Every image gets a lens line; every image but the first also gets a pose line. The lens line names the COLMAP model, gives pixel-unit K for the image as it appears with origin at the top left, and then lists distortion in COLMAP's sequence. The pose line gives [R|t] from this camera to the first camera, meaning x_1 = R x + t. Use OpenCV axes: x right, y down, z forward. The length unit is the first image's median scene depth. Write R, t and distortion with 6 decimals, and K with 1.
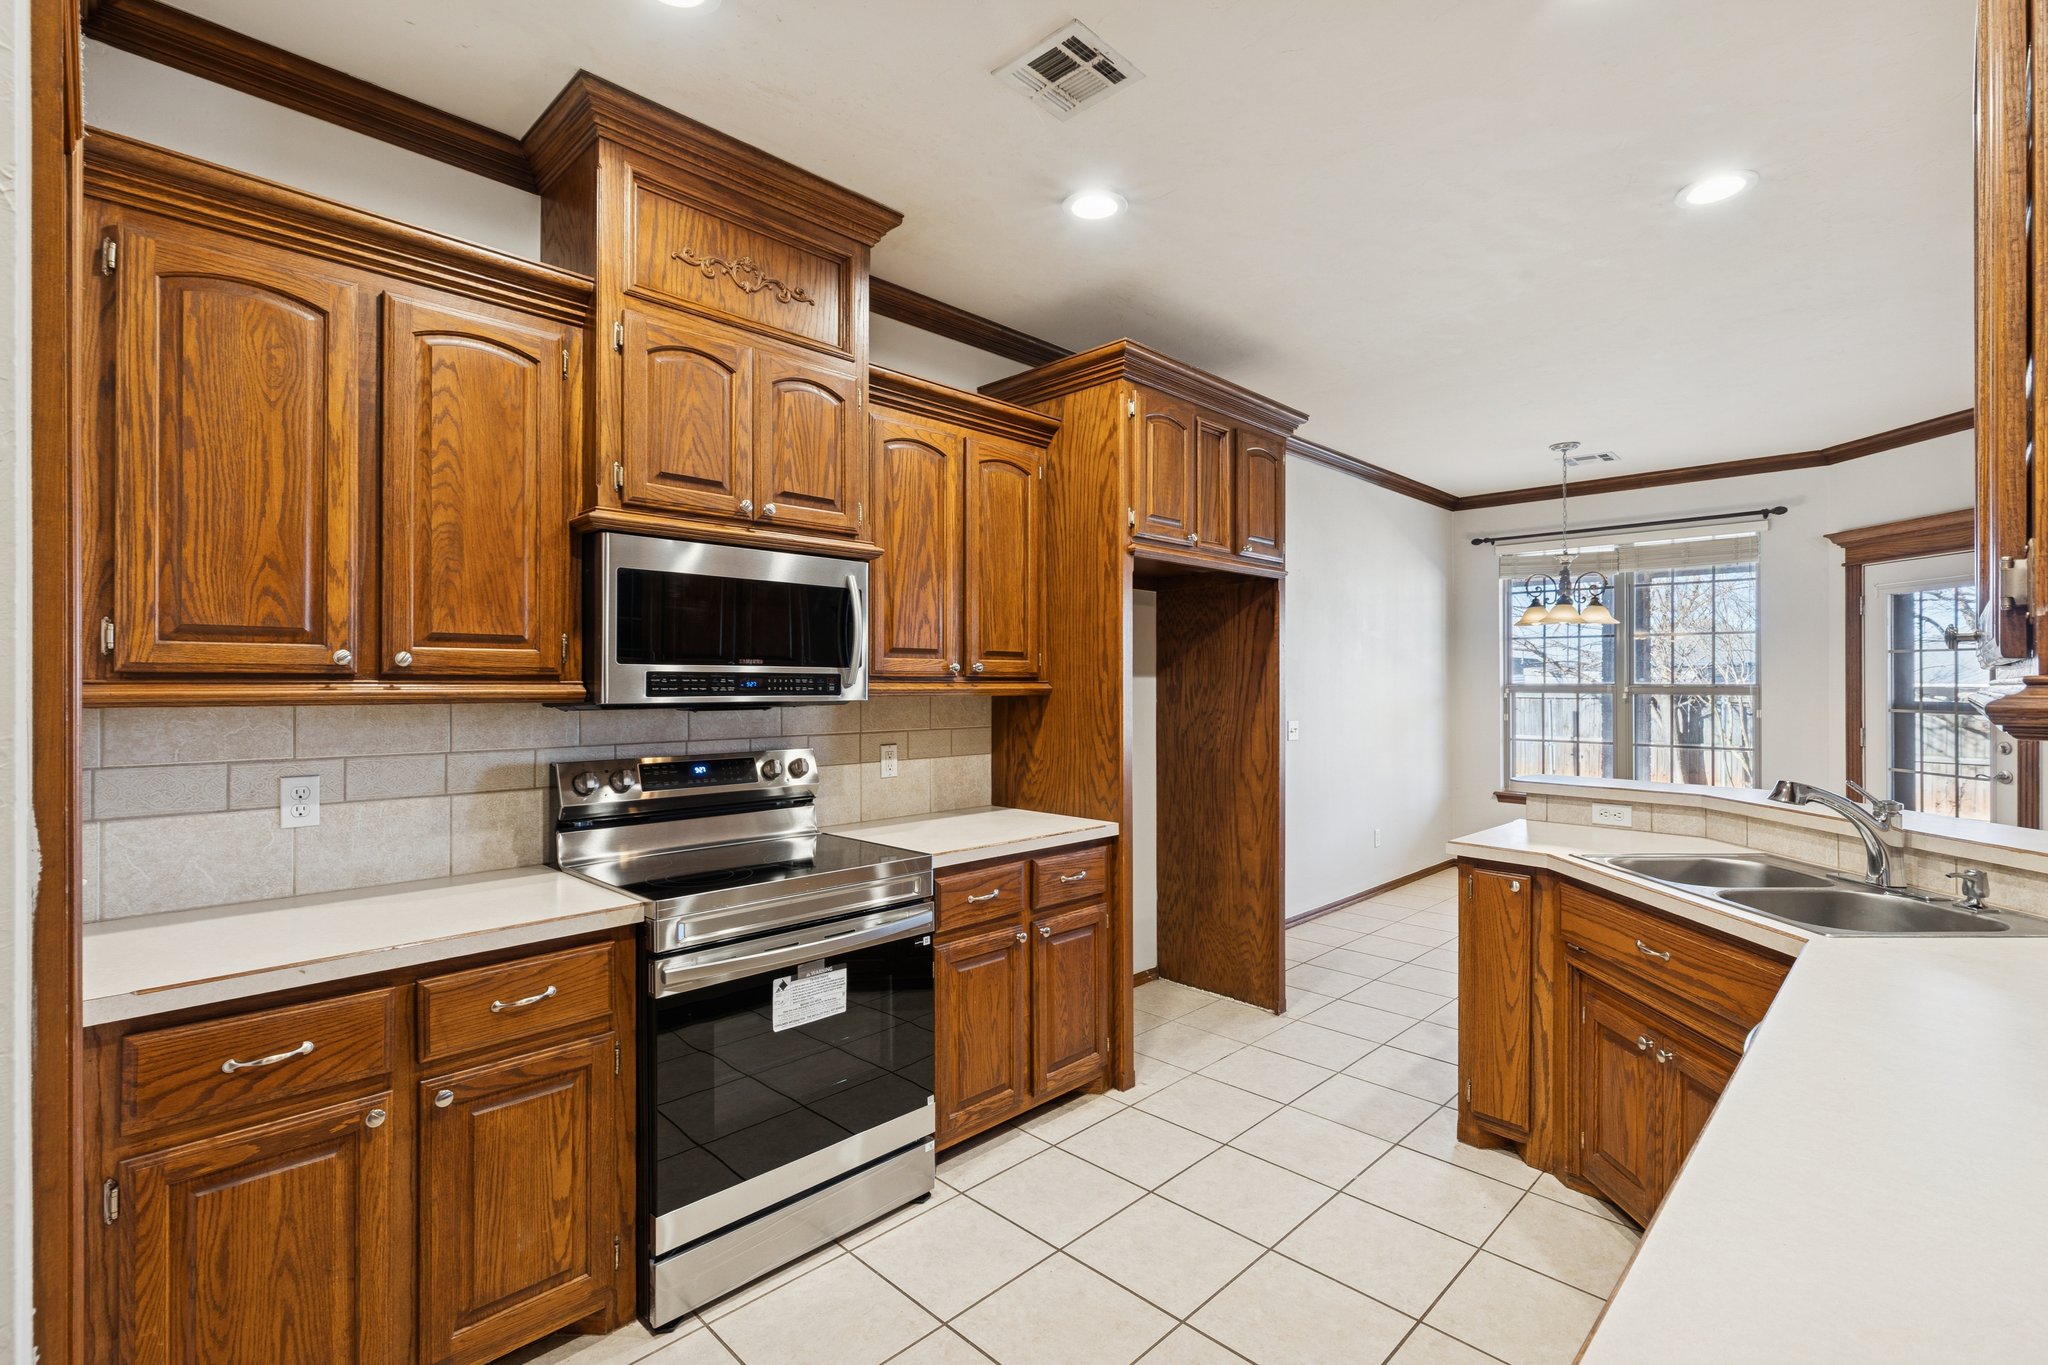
lens RADIAL K [[928.9, 0, 1018.7], [0, 928.9, 680.3], [0, 0, 1]] dist [0.002406, -0.001221]
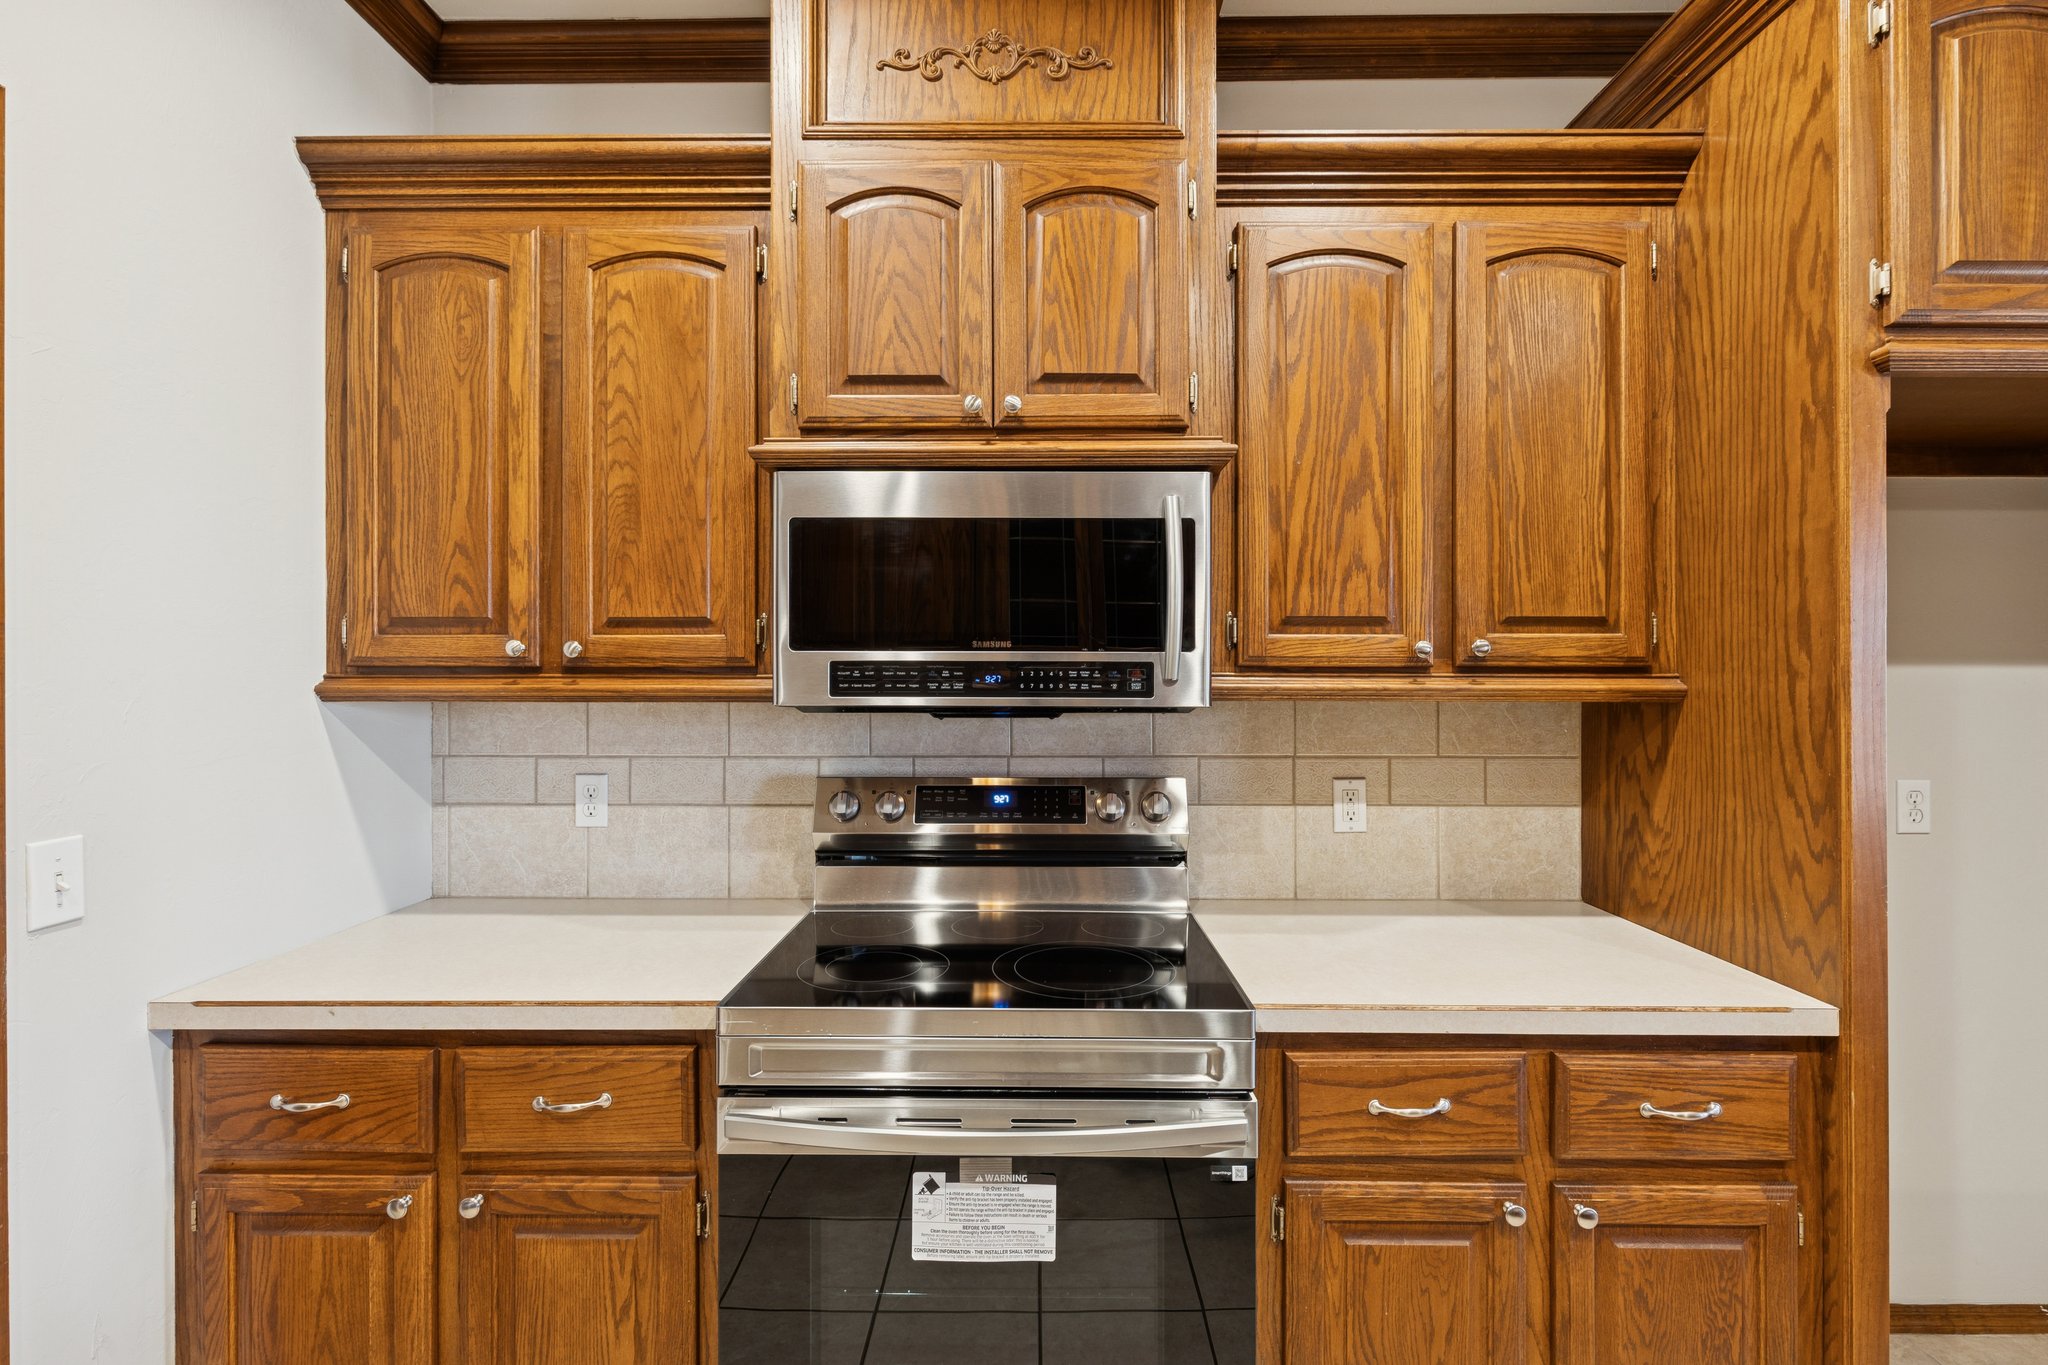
lens RADIAL K [[928.9, 0, 1028.1], [0, 928.9, 669.8], [0, 0, 1]] dist [0.002406, -0.001221]
pose [[0.700011, -0.002956, -0.714126, 0.201044], [0.001714, 0.999996, -0.002459, -0.000732], [0.714130, 0.000497, 0.700013, 0.578634]]
